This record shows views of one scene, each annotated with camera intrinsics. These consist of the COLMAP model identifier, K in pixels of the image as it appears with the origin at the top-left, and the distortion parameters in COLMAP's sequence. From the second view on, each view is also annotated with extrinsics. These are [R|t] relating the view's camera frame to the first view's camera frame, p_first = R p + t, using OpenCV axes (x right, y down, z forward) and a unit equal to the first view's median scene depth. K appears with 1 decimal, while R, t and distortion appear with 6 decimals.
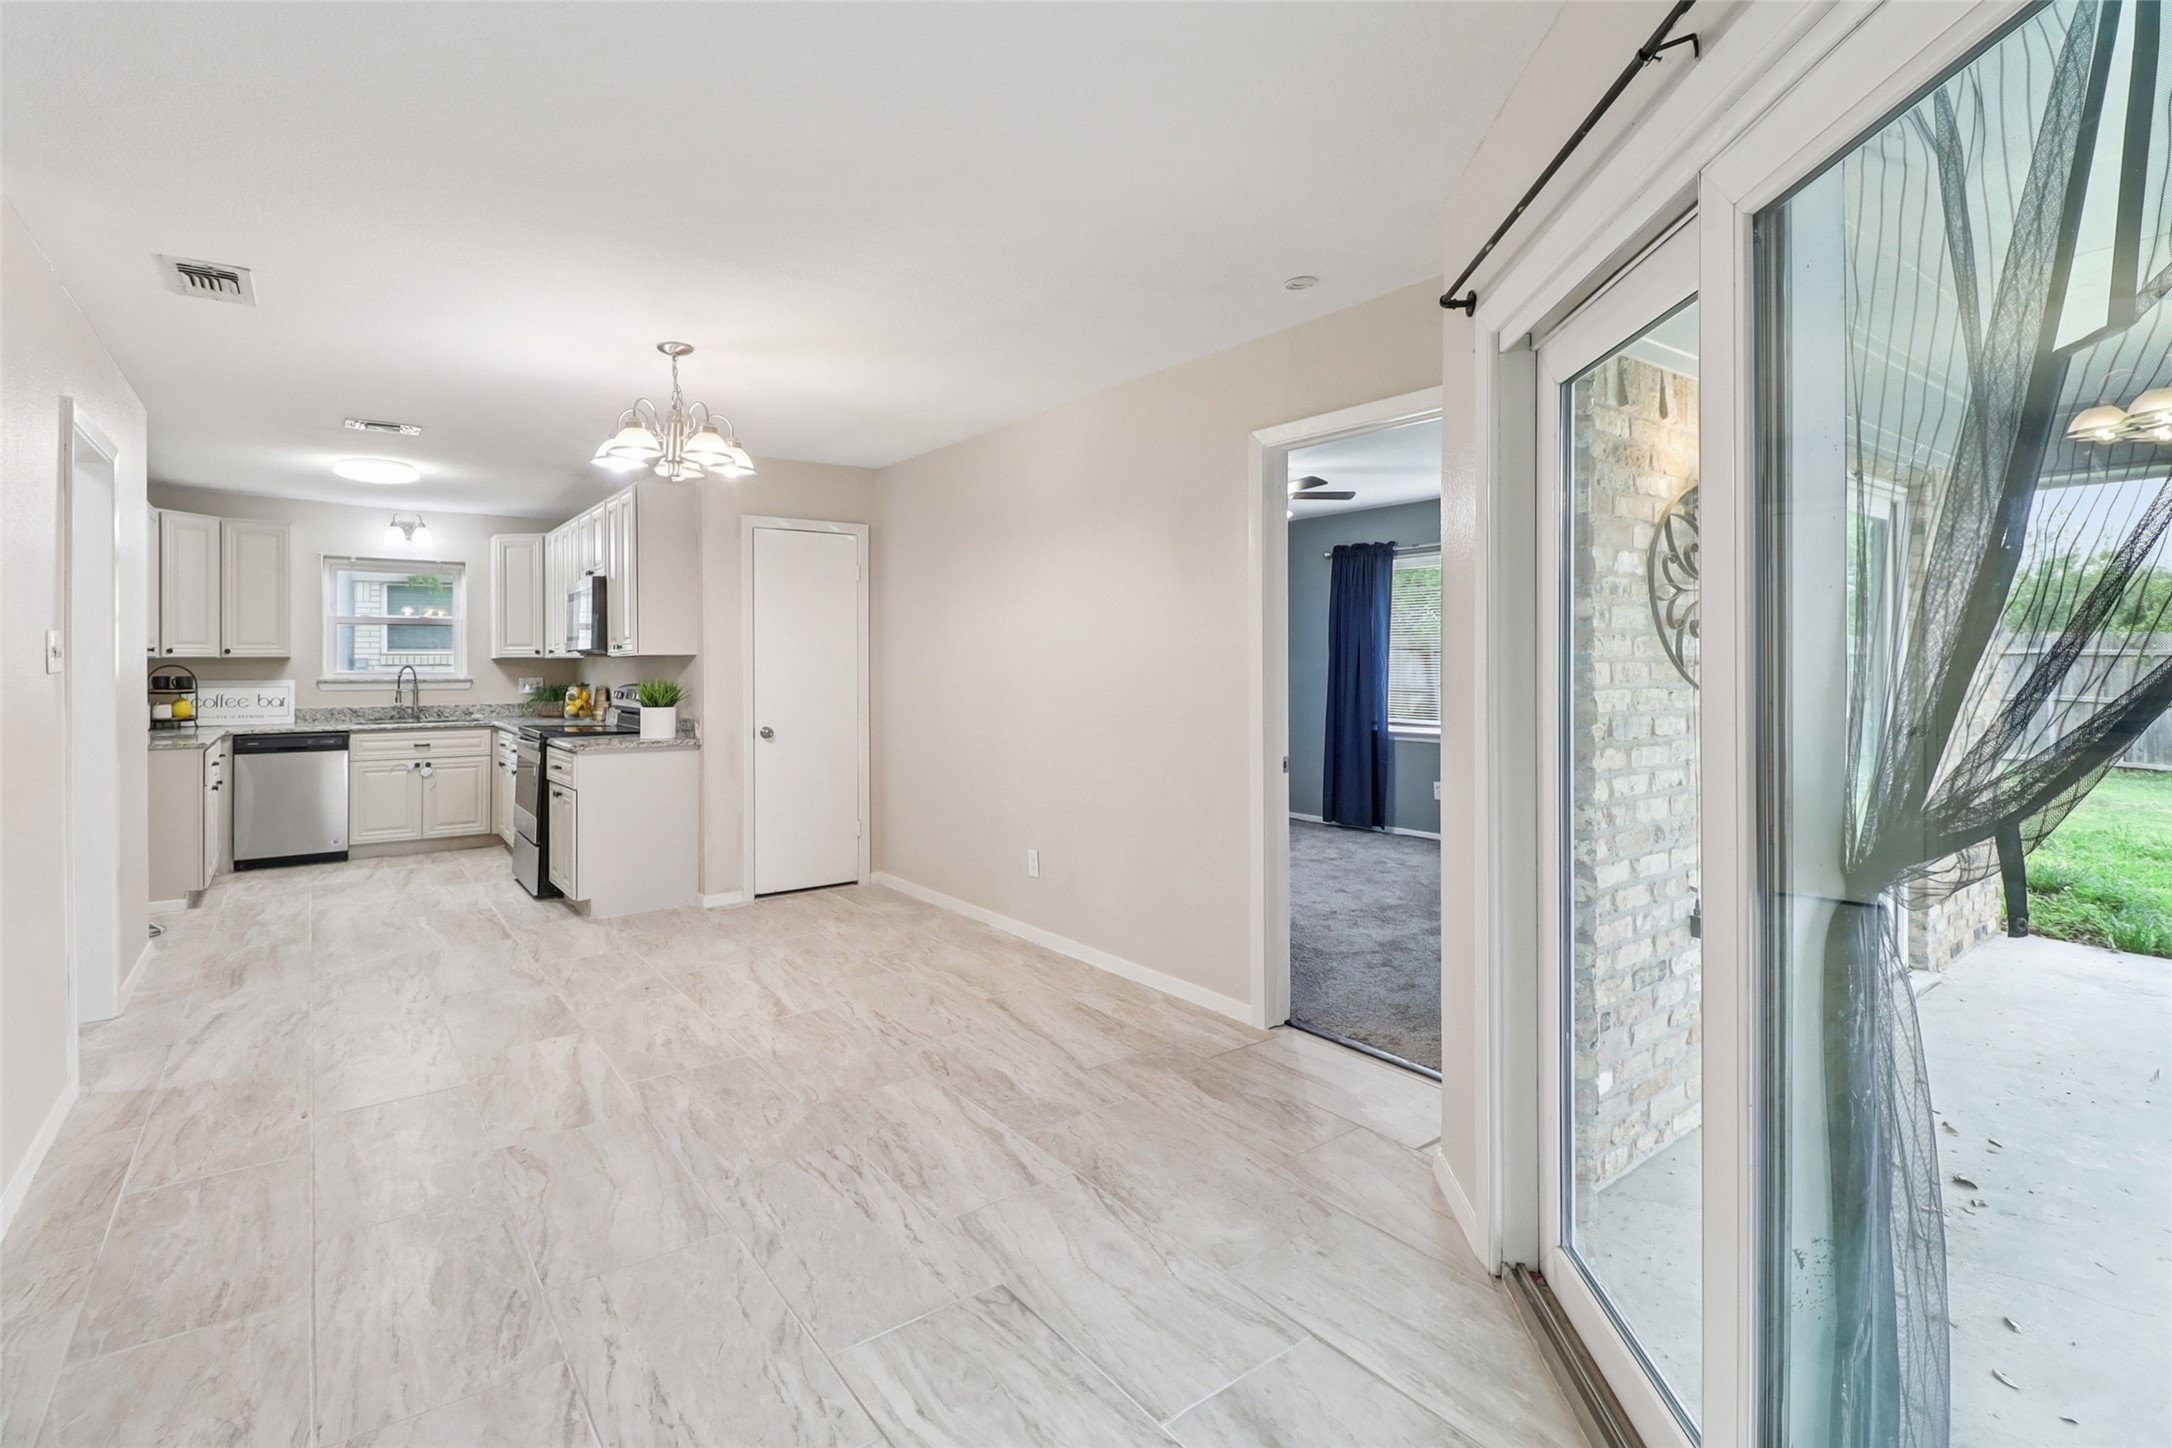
lens RADIAL K [[1012.8, 0, 1079.8], [0, 1012.8, 656.7], [0, 0, 1]] dist [-0.001539, -0.000496]
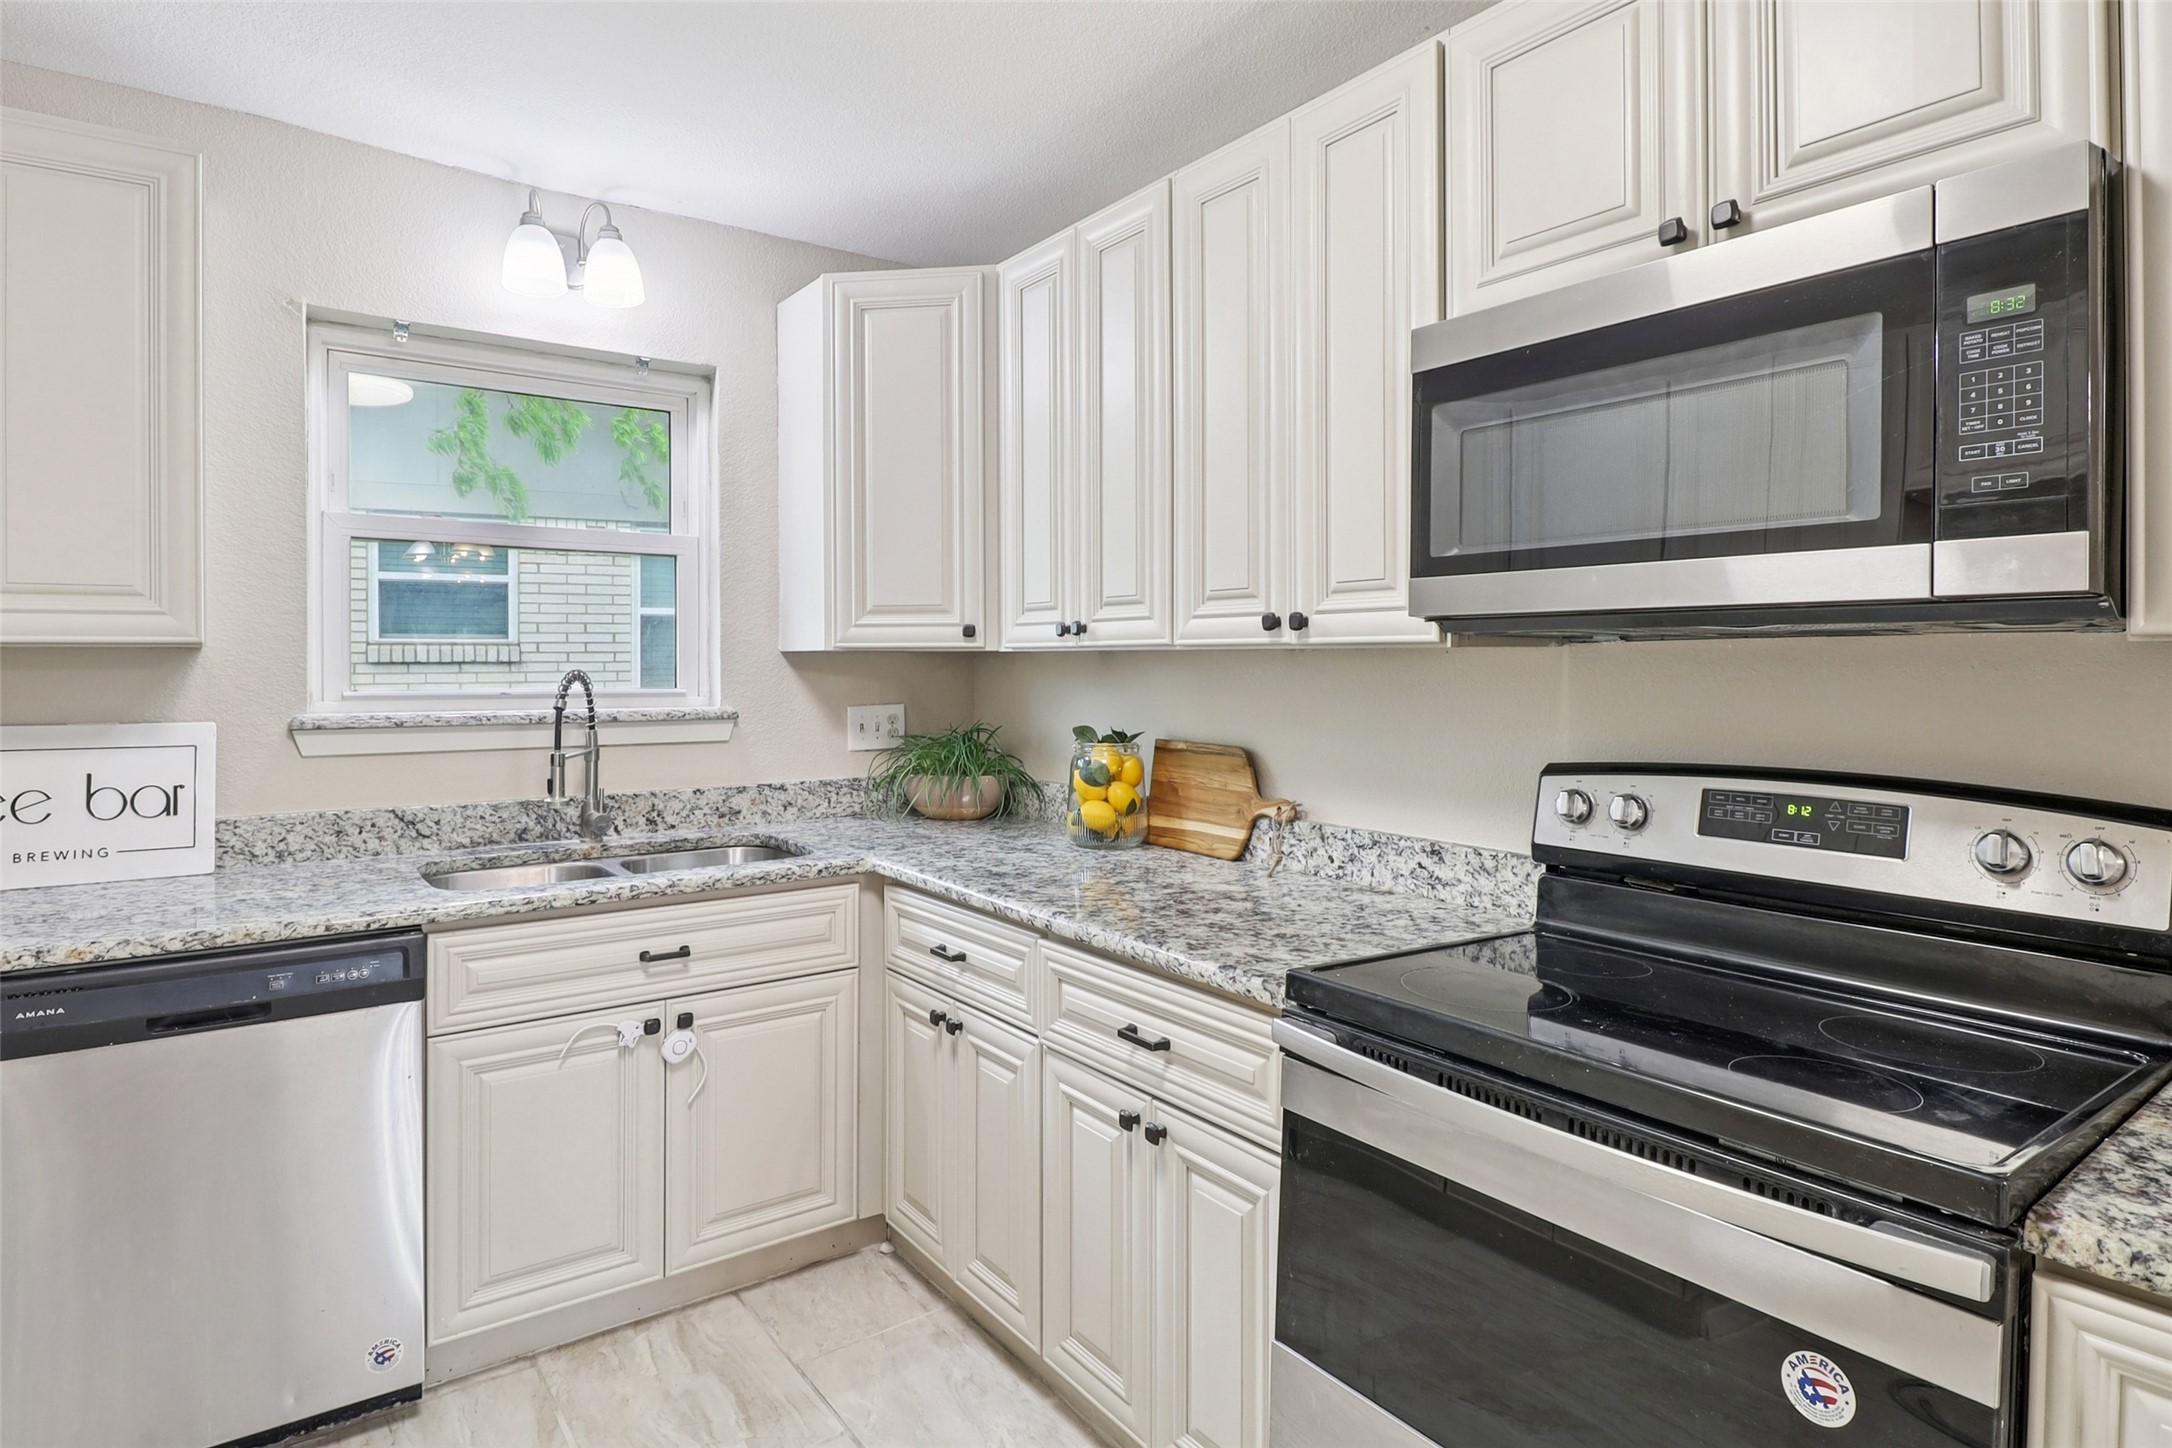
lens RADIAL K [[1117.6, 0, 1092.9], [0, 1117.6, 669.2], [0, 0, 1]] dist [-0.003809, -0.001182]
pose [[0.999950, 0.005641, 0.008270, -0.515905], [-0.005755, 0.999888, 0.013803, 0.002102], [-0.008191, -0.013850, 0.999871, 0.664223]]
